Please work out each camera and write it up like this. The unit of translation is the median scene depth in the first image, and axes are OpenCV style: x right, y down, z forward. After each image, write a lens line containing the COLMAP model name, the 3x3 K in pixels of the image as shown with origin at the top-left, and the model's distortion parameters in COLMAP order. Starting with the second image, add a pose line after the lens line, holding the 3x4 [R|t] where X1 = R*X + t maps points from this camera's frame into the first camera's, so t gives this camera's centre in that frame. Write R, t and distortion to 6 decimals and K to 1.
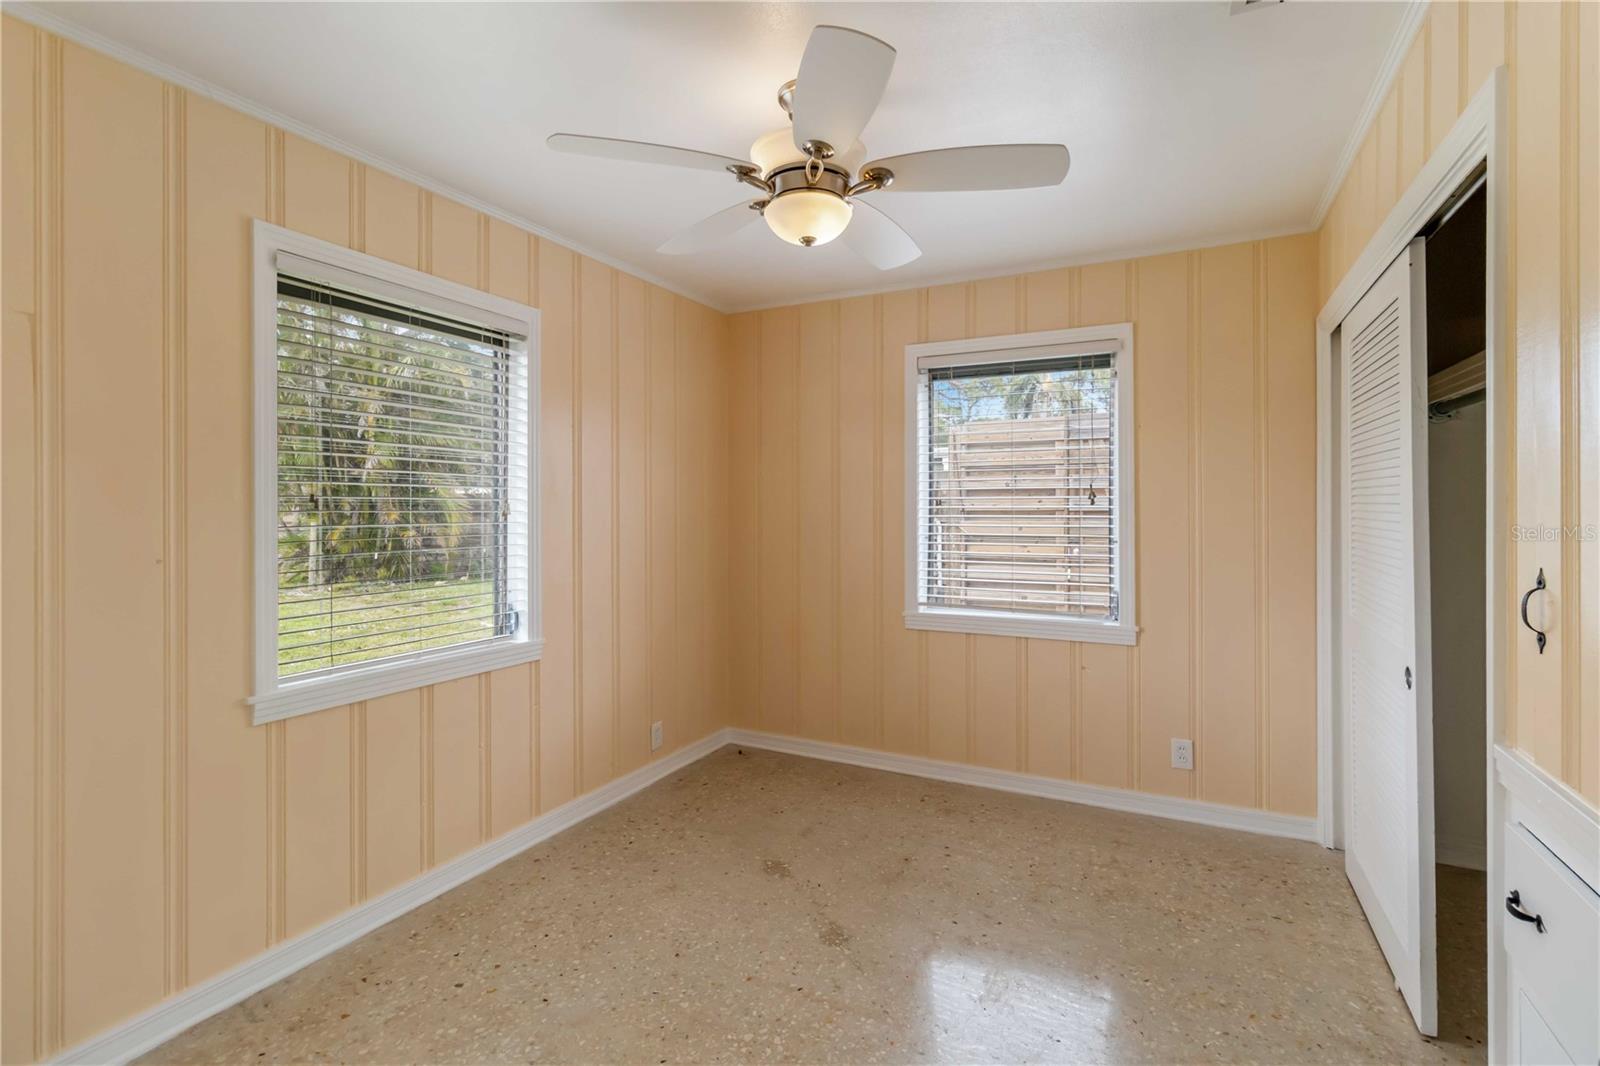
lens RADIAL K [[745.9, 0, 799.4], [0, 745.9, 522.5], [0, 0, 1]] dist [-0.000301, 0.001503]
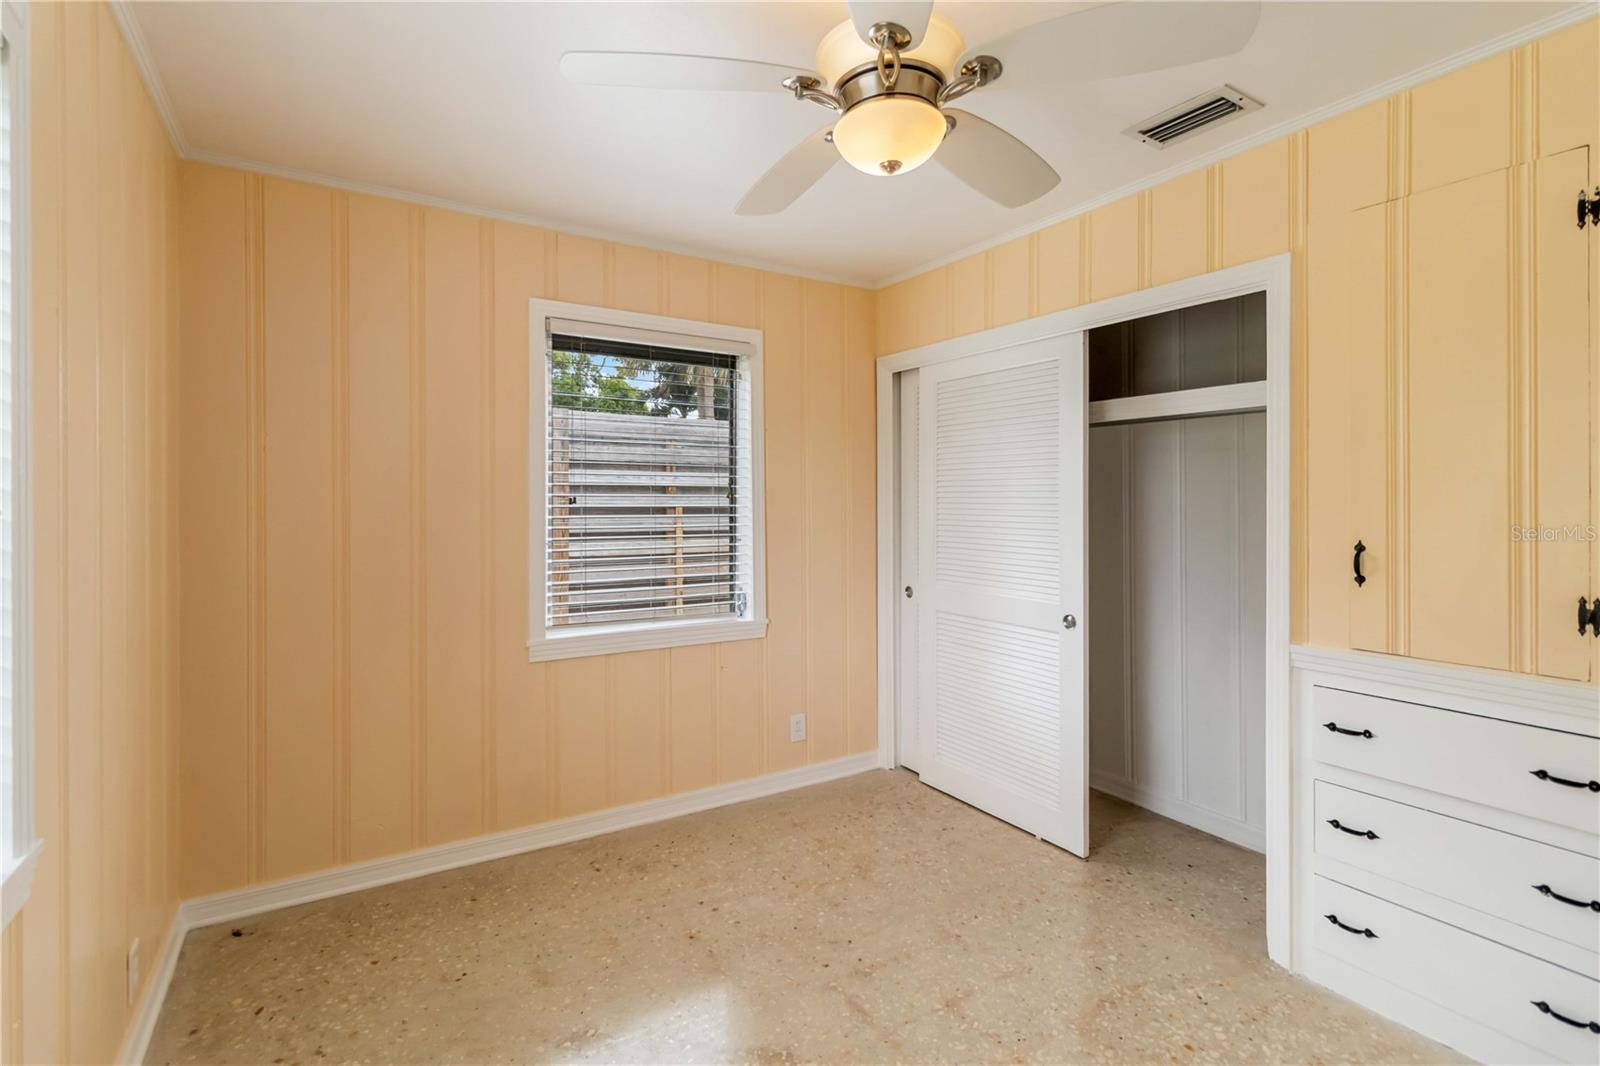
lens RADIAL K [[745.9, 0, 797.5], [0, 745.9, 517.7], [0, 0, 1]] dist [-0.000301, 0.001503]
pose [[0.519105, -0.013358, 0.854606, -0.414844], [0.017507, 0.999834, 0.004993, -0.008060], [-0.854531, 0.012370, 0.519252, 0.400641]]
